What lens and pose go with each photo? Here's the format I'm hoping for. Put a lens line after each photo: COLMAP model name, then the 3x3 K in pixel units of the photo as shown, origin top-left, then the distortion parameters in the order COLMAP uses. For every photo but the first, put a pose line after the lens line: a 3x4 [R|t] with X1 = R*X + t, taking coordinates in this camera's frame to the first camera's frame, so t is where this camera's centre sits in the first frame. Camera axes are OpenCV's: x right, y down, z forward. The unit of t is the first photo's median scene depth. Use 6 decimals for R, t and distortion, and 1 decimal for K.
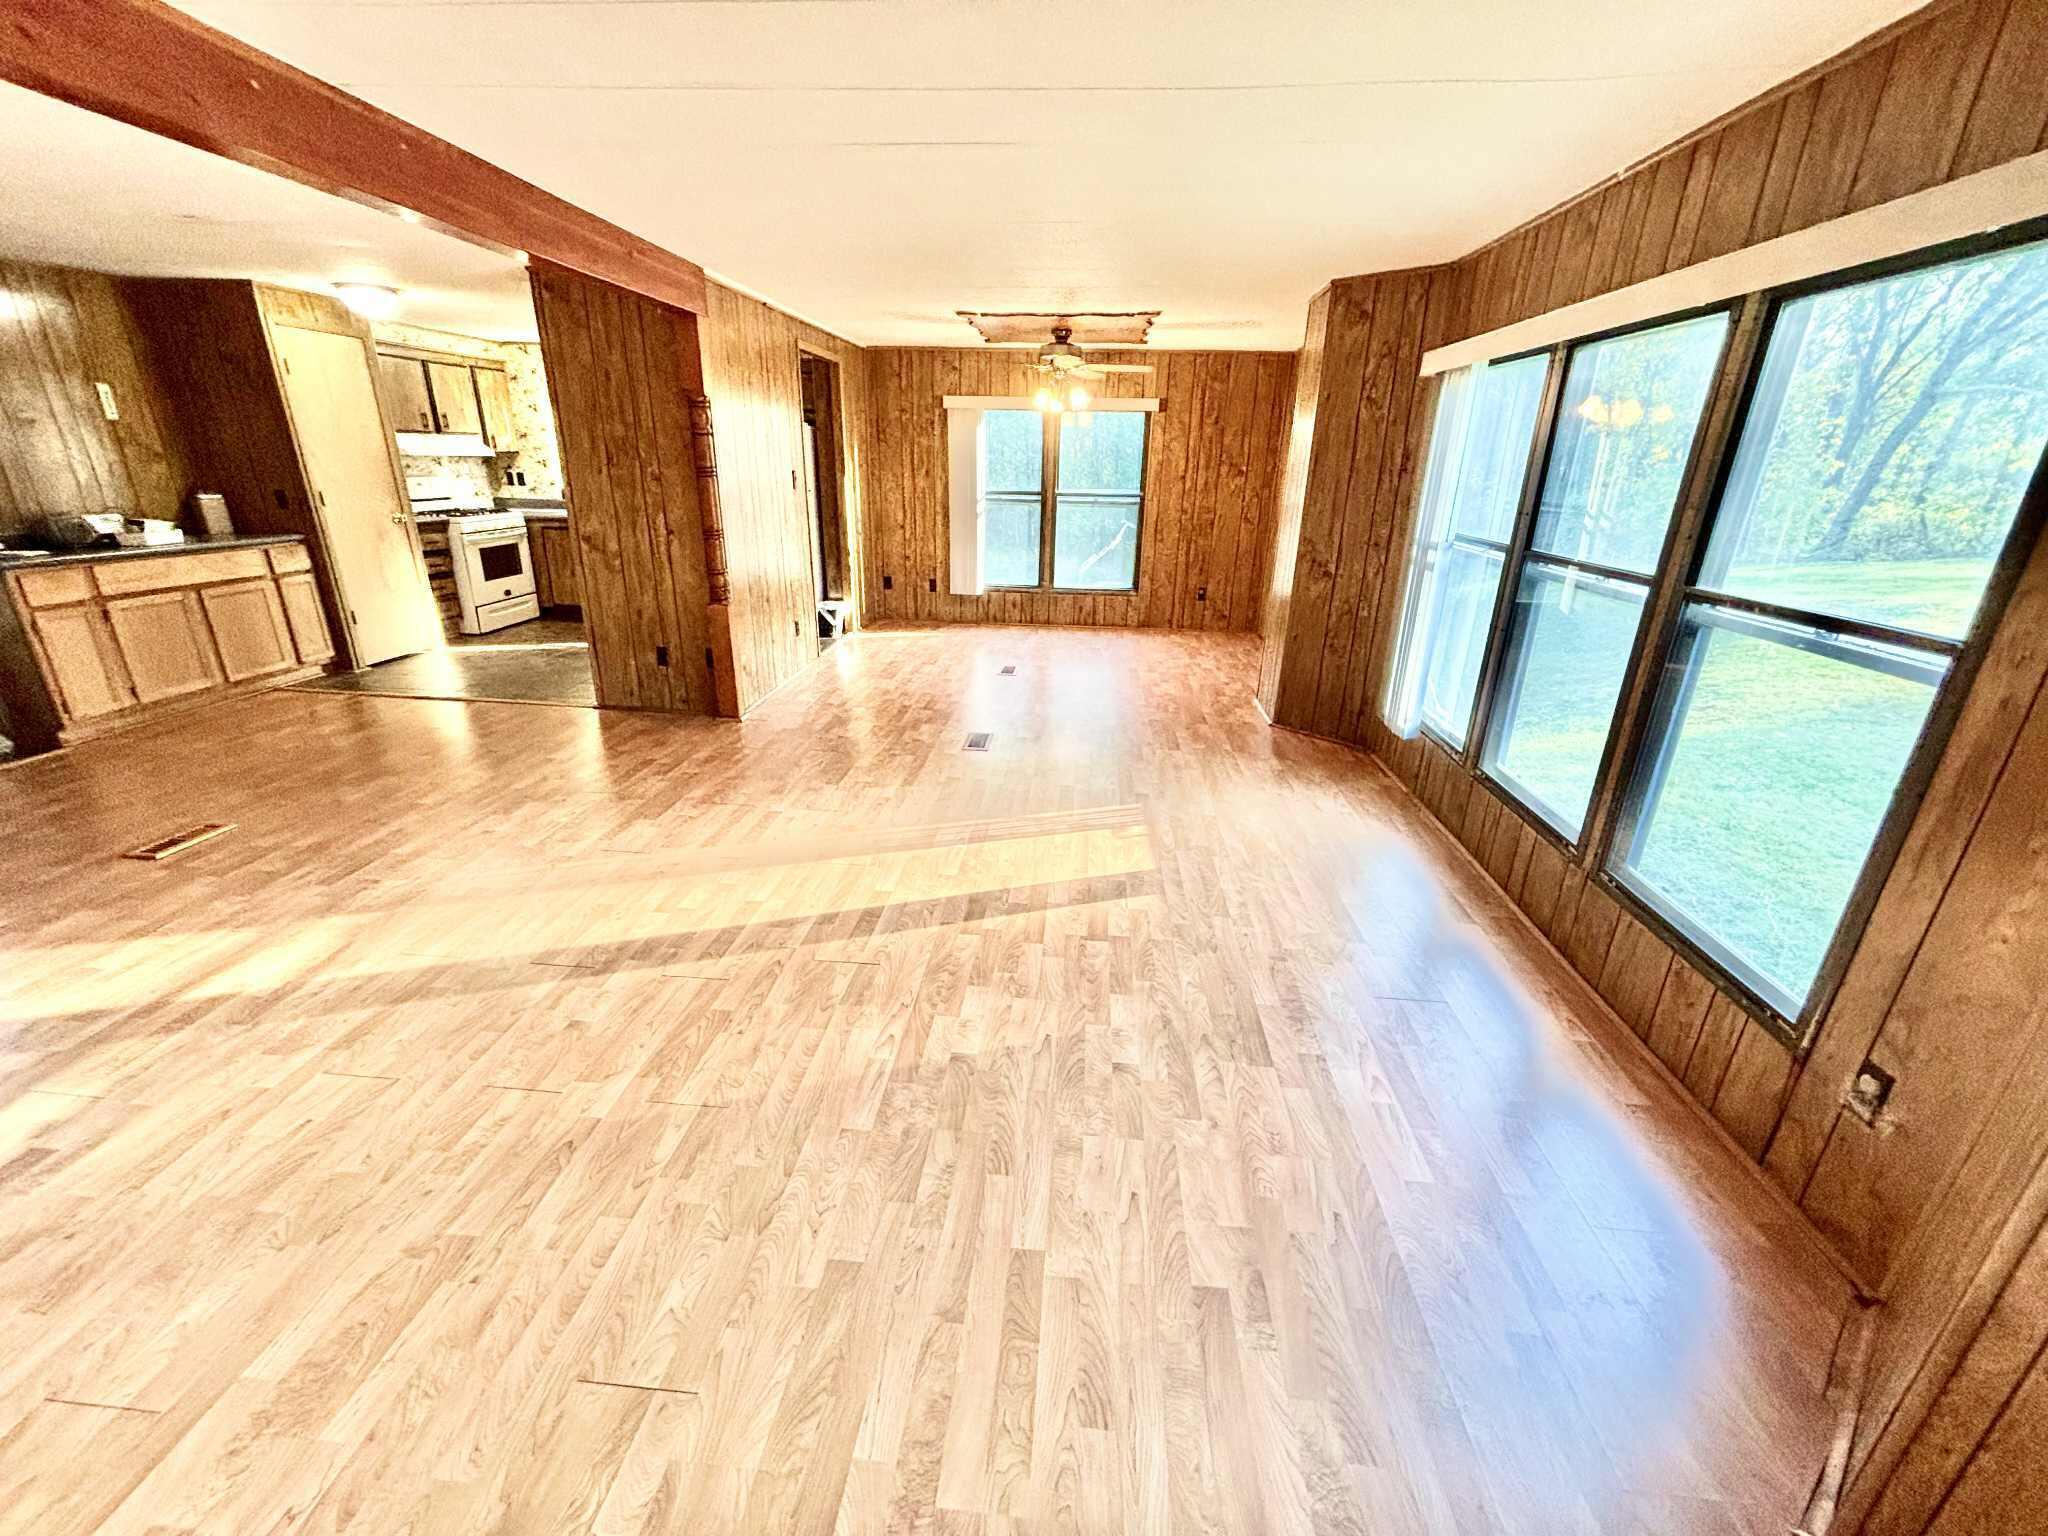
lens RADIAL K [[824.2, 0, 1023.3], [0, 824.2, 763.8], [0, 0, 1]] dist [0.000449, -0.000742]
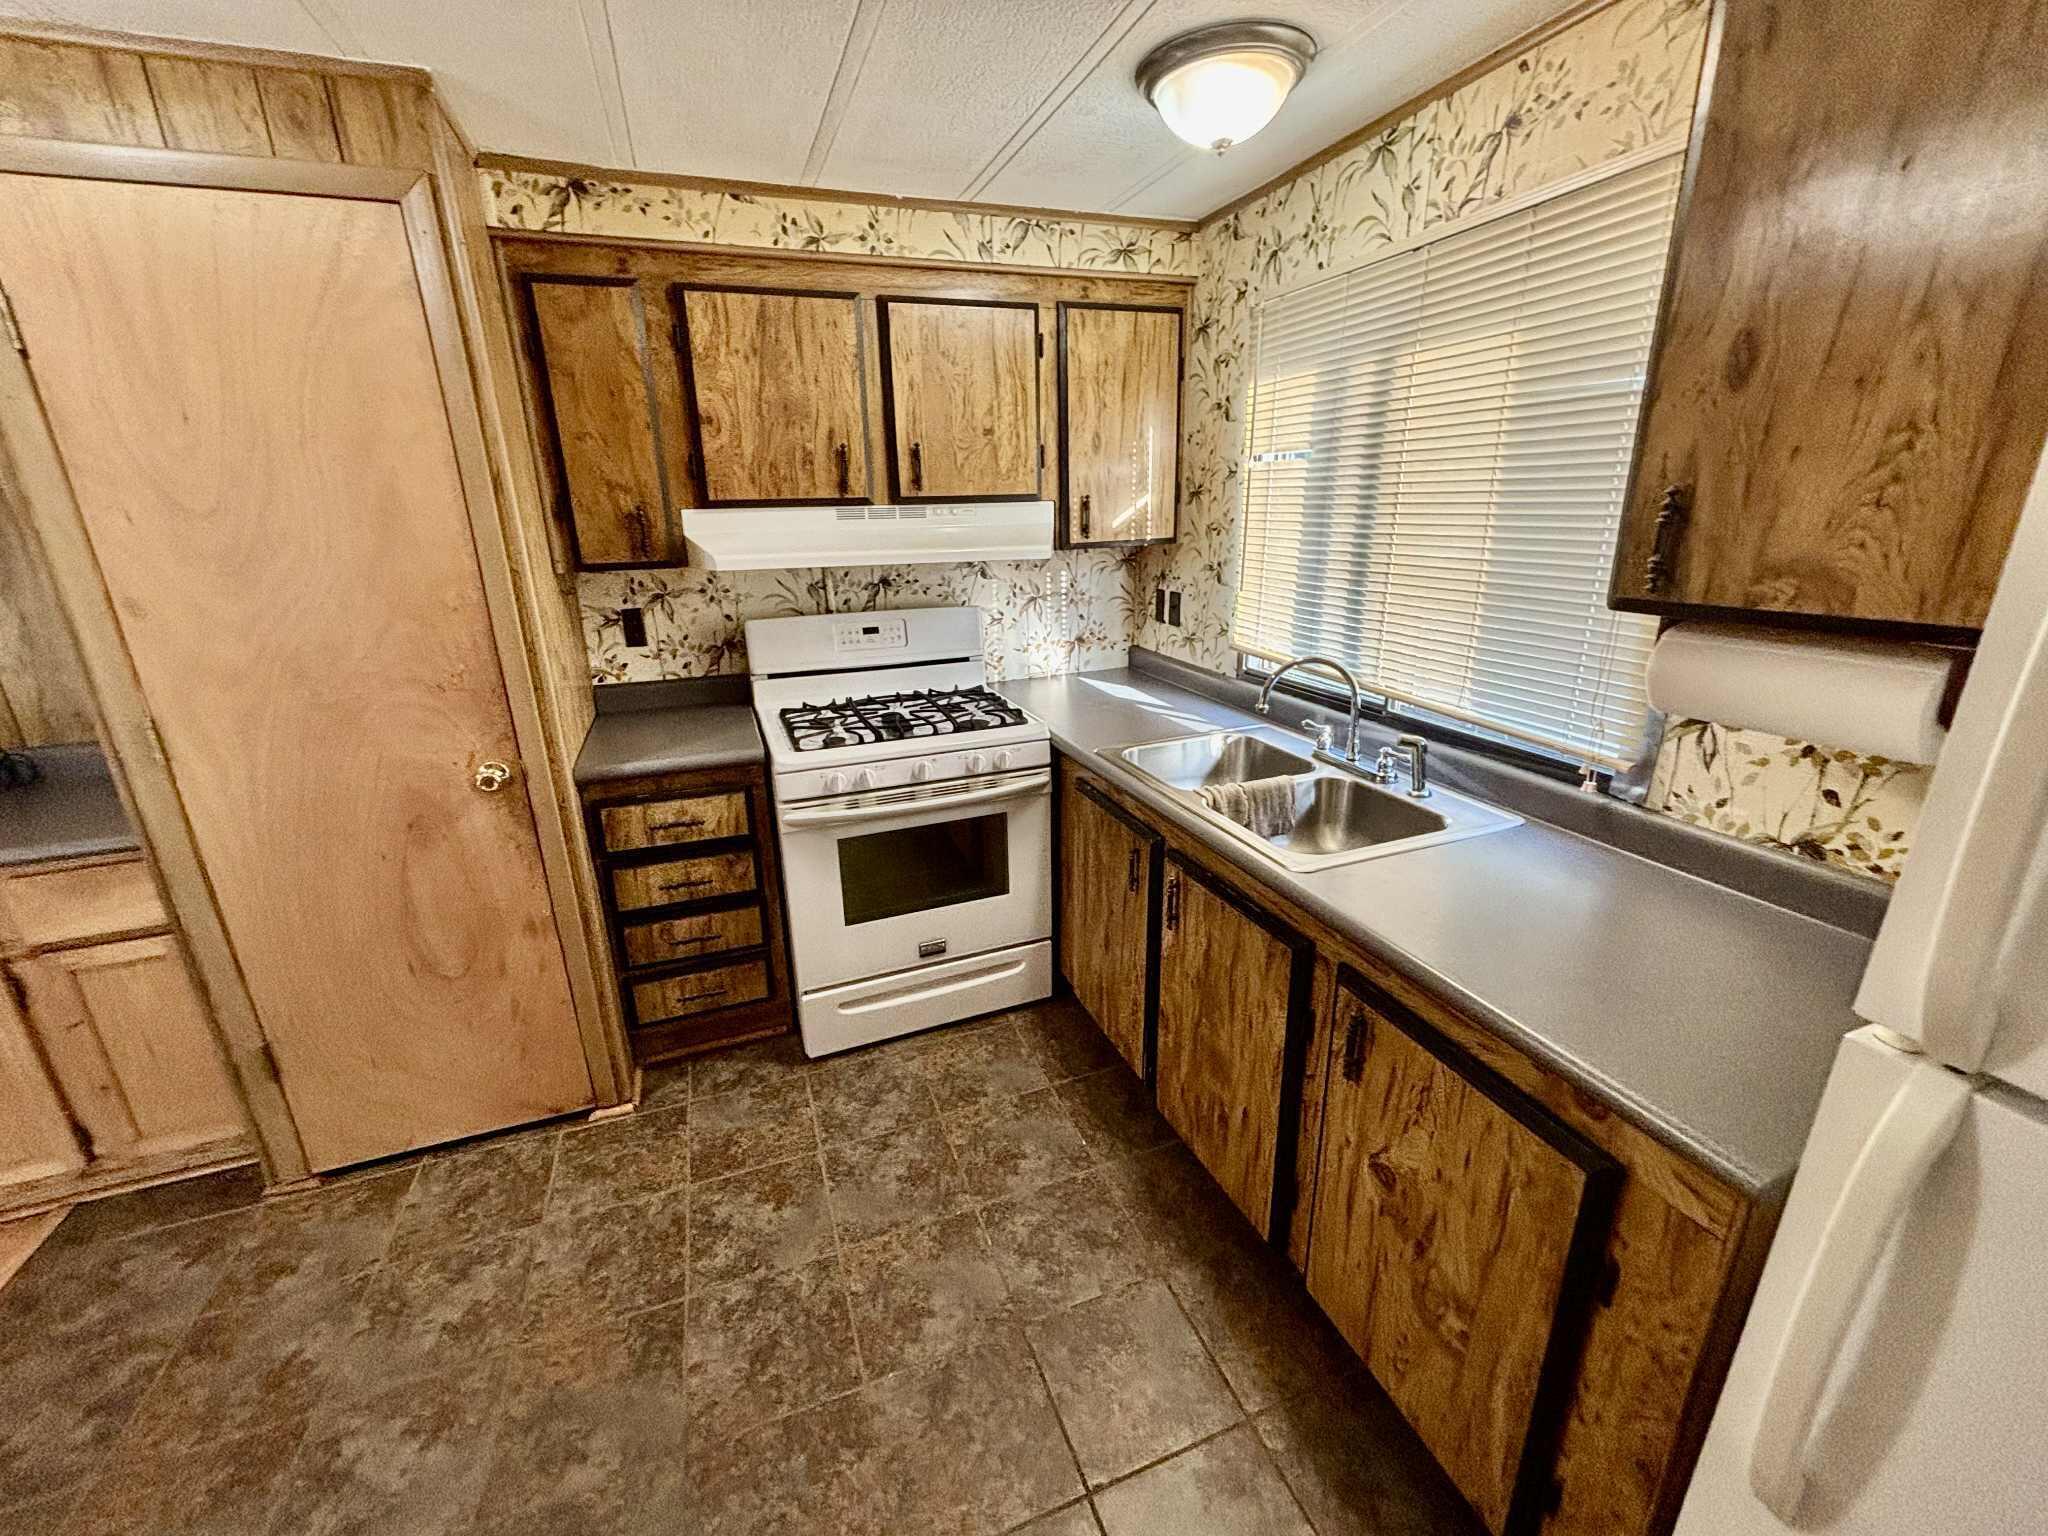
lens RADIAL K [[824.2, 0, 1023.3], [0, 824.2, 763.8], [0, 0, 1]] dist [0.000449, -0.000742]
pose [[0.436462, 0.245295, -0.865639, -0.319131], [-0.287691, 0.949656, 0.124047, -0.325045], [0.852488, 0.194894, 0.485058, 0.824270]]
